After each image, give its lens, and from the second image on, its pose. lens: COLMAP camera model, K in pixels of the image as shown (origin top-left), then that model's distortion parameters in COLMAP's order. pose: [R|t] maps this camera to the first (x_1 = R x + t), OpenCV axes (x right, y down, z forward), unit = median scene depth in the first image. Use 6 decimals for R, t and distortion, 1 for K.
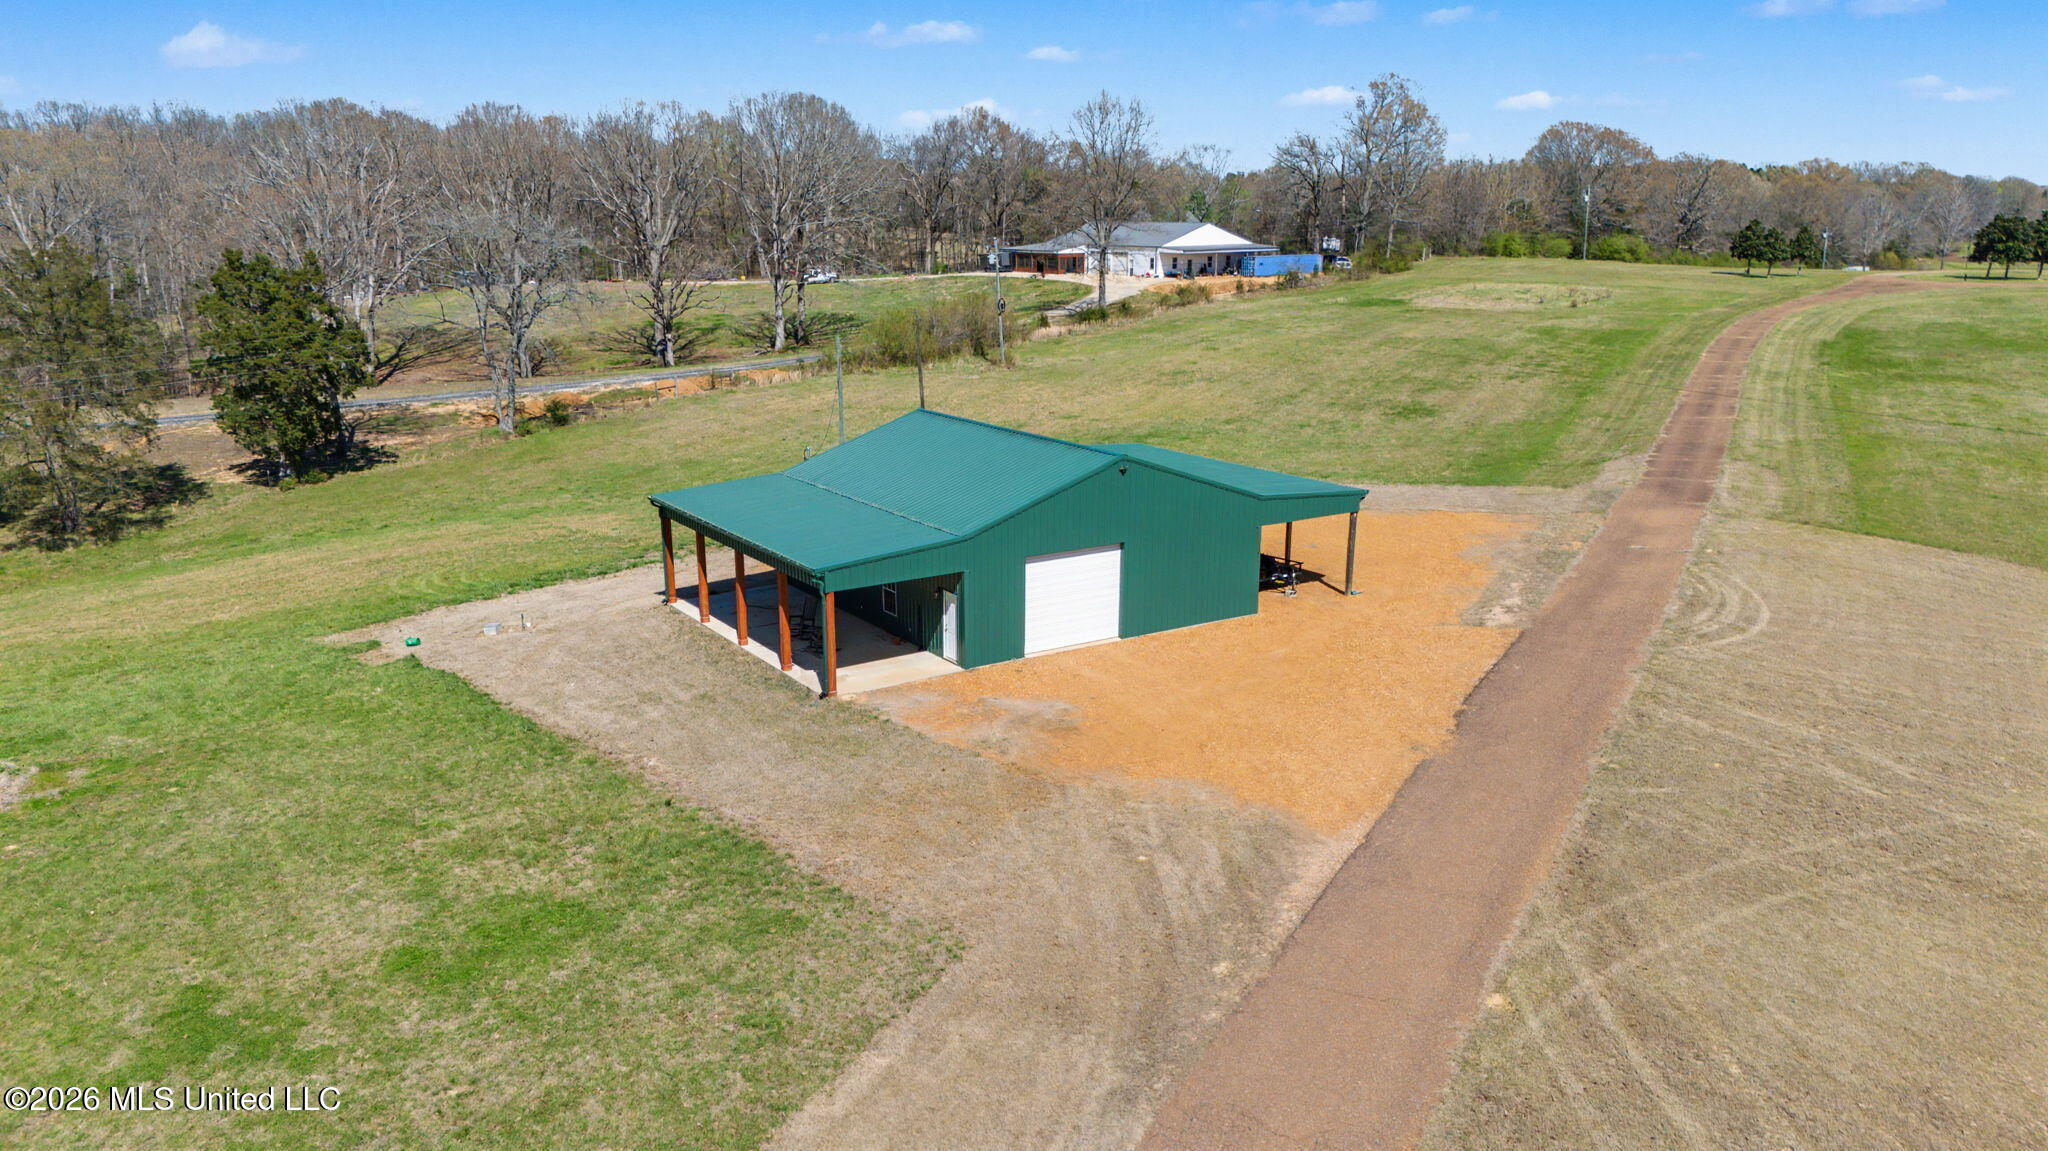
lens RADIAL K [[1550.5, 0, 1024.0], [0, 1550.5, 575.5], [0, 0, 1]] dist [0.008313, 0.000025]
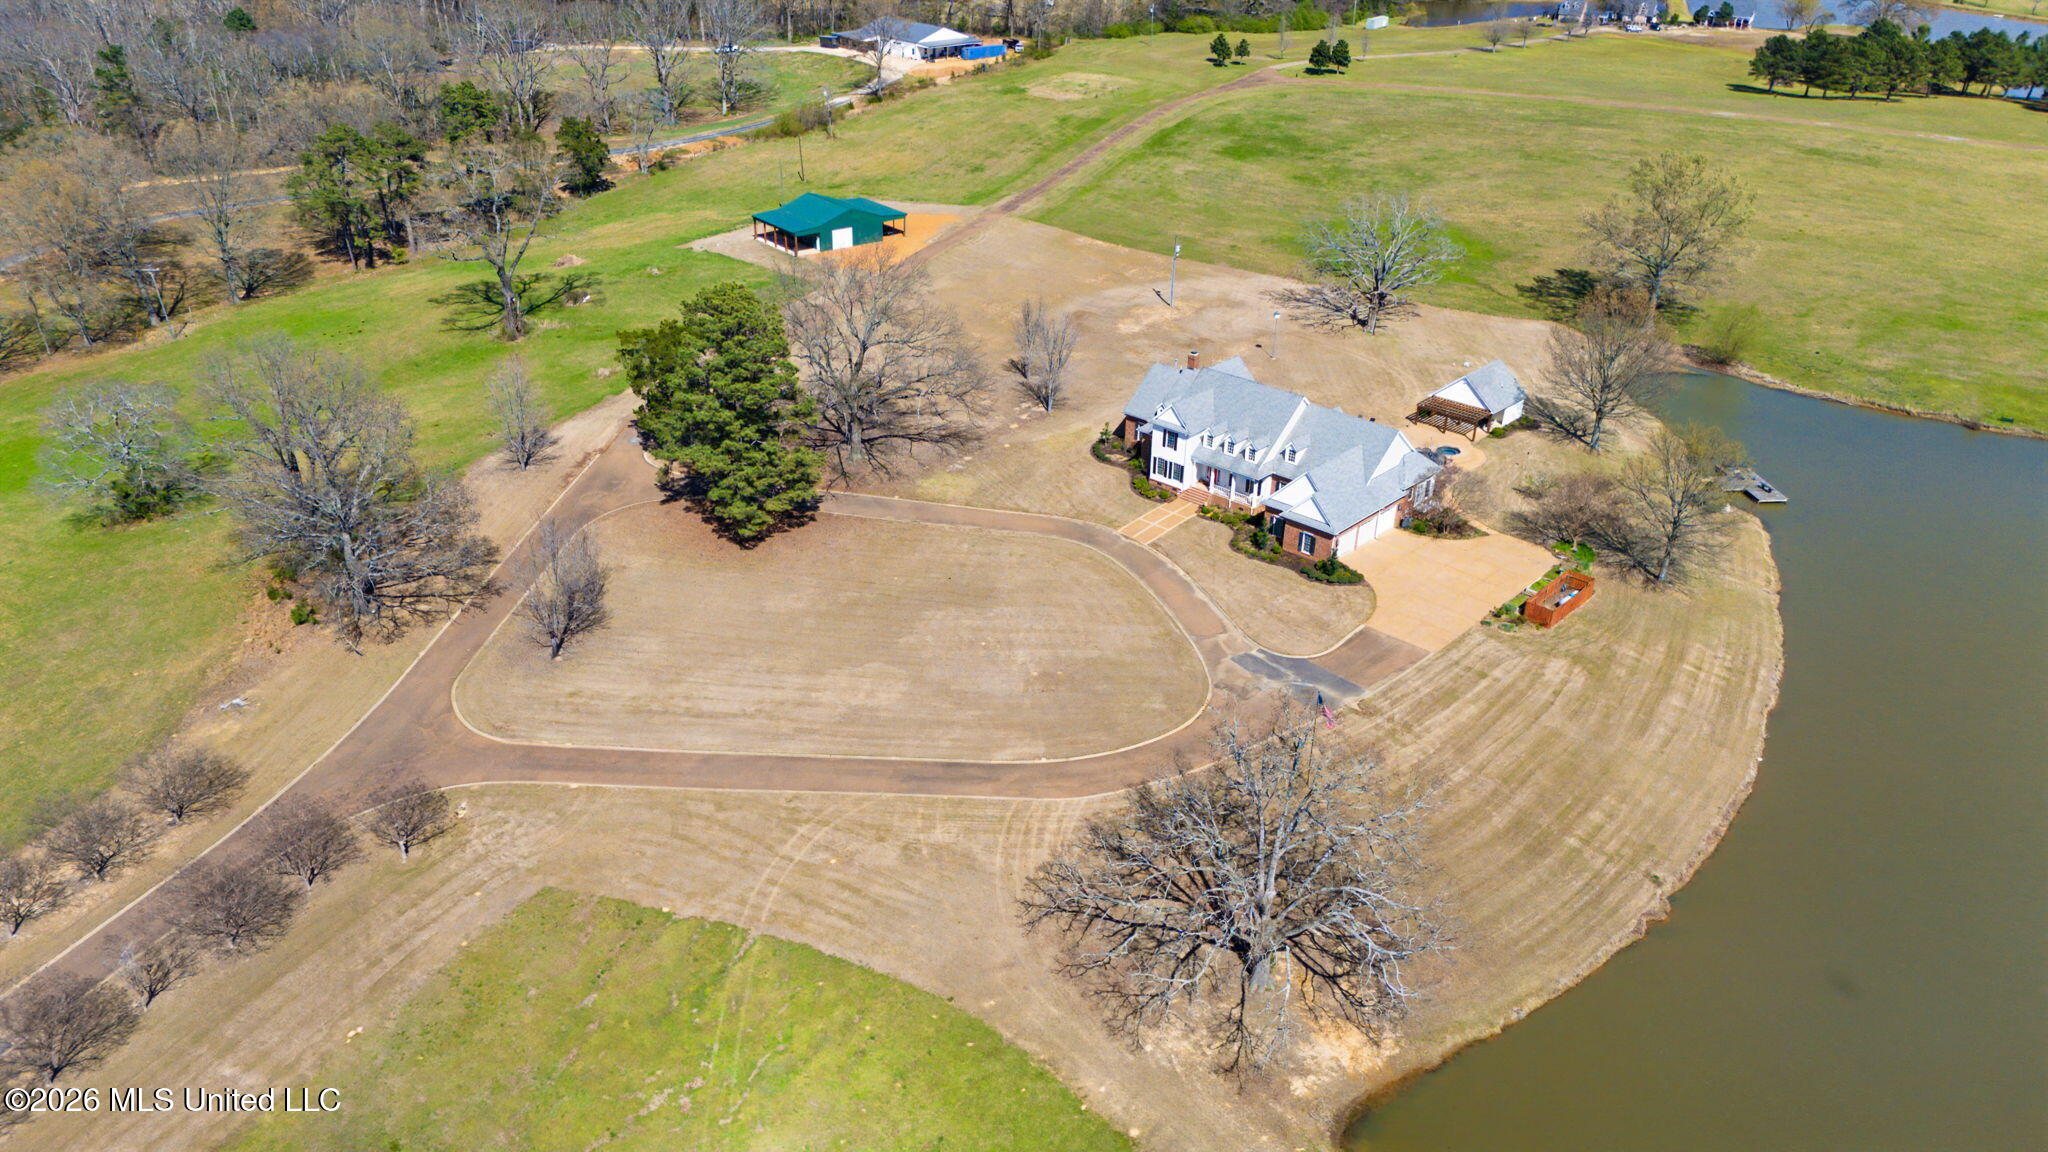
lens RADIAL K [[1550.5, 0, 1024.0], [0, 1550.5, 576.0], [0, 0, 1]] dist [0.008313, 0.000025]
pose [[0.995569, -0.022514, 0.091300, 0.118466], [0.000969, 0.973321, 0.229447, -0.062541], [-0.094030, -0.228342, 0.969030, -3.728184]]
